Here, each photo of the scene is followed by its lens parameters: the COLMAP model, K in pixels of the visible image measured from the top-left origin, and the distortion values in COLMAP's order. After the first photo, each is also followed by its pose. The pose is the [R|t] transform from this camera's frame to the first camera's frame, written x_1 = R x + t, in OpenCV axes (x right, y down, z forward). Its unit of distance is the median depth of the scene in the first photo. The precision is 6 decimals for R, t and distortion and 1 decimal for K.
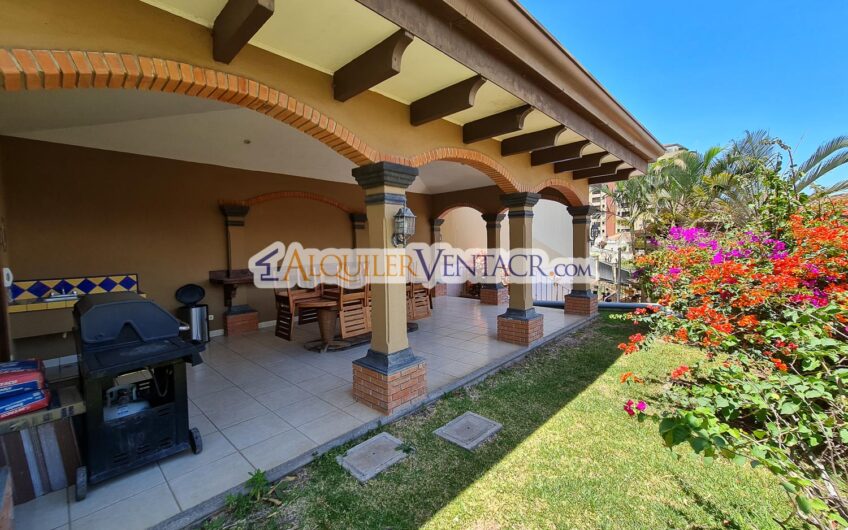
lens RADIAL K [[343.7, 0, 422.5], [0, 343.7, 266.8], [0, 0, 1]] dist [-0.005754, 0.000054]
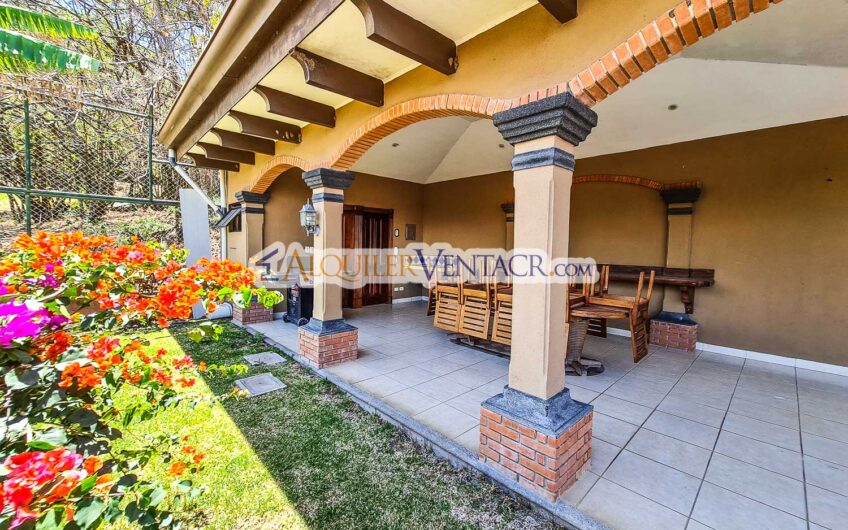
lens RADIAL K [[343.7, 0, 416.5], [0, 343.7, 261.8], [0, 0, 1]] dist [-0.005754, 0.000054]
pose [[-0.060907, 0.069006, -0.995755, 1.135731], [-0.077462, 0.994272, 0.073641, -0.085156], [0.995133, 0.081619, -0.055213, 1.396758]]
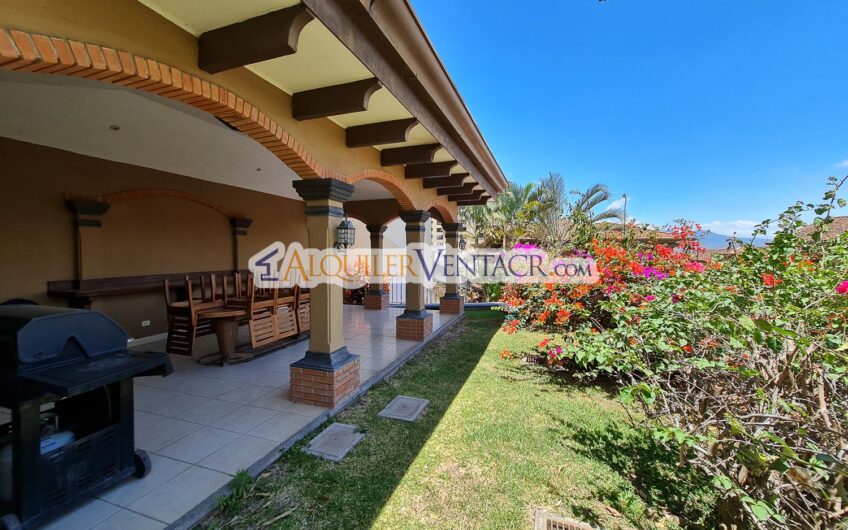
lens RADIAL K [[343.7, 0, 420.3], [0, 343.7, 269.4], [0, 0, 1]] dist [-0.005754, 0.000054]
pose [[0.914362, -0.001512, 0.404895, -0.265110], [0.008820, 0.999830, -0.016184, 0.007764], [-0.404802, 0.018370, 0.914220, -0.112551]]
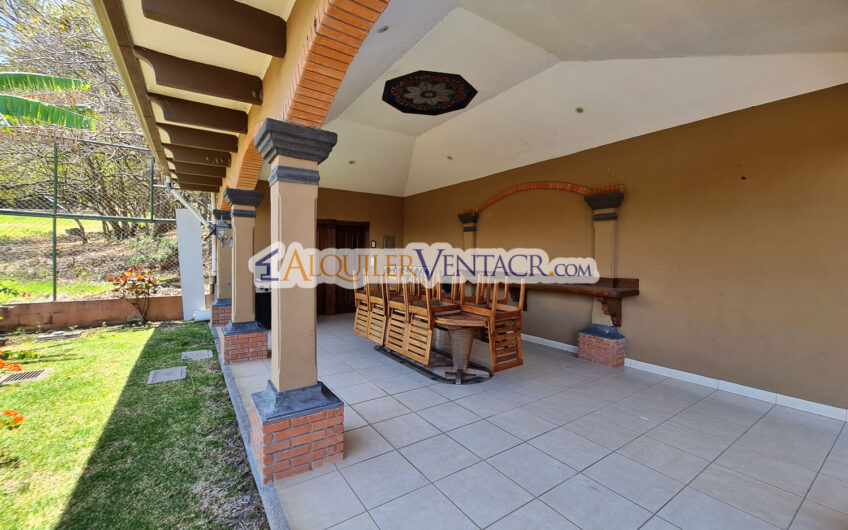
lens RADIAL K [[343.7, 0, 418.6], [0, 343.7, 259.7], [0, 0, 1]] dist [-0.005754, 0.000054]
pose [[-0.226587, 0.028808, -0.973565, 1.117520], [-0.065247, 0.996868, 0.044683, -0.121415], [0.971803, 0.073646, -0.223997, 2.021594]]
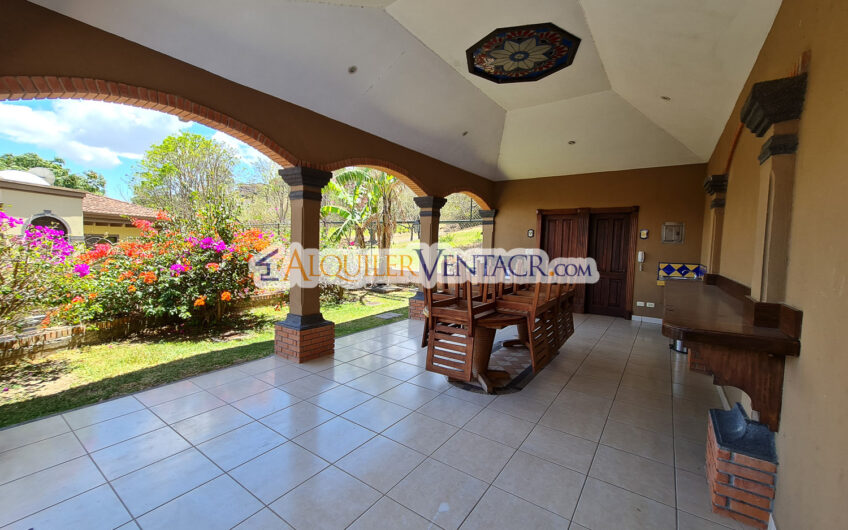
lens RADIAL K [[343.7, 0, 422.2], [0, 343.7, 258.2], [0, 0, 1]] dist [-0.005754, 0.000054]
pose [[-0.989249, -0.003919, -0.146186, 0.249571], [-0.019215, 0.994457, 0.103372, -0.142900], [0.144971, 0.105069, -0.983841, 2.901413]]
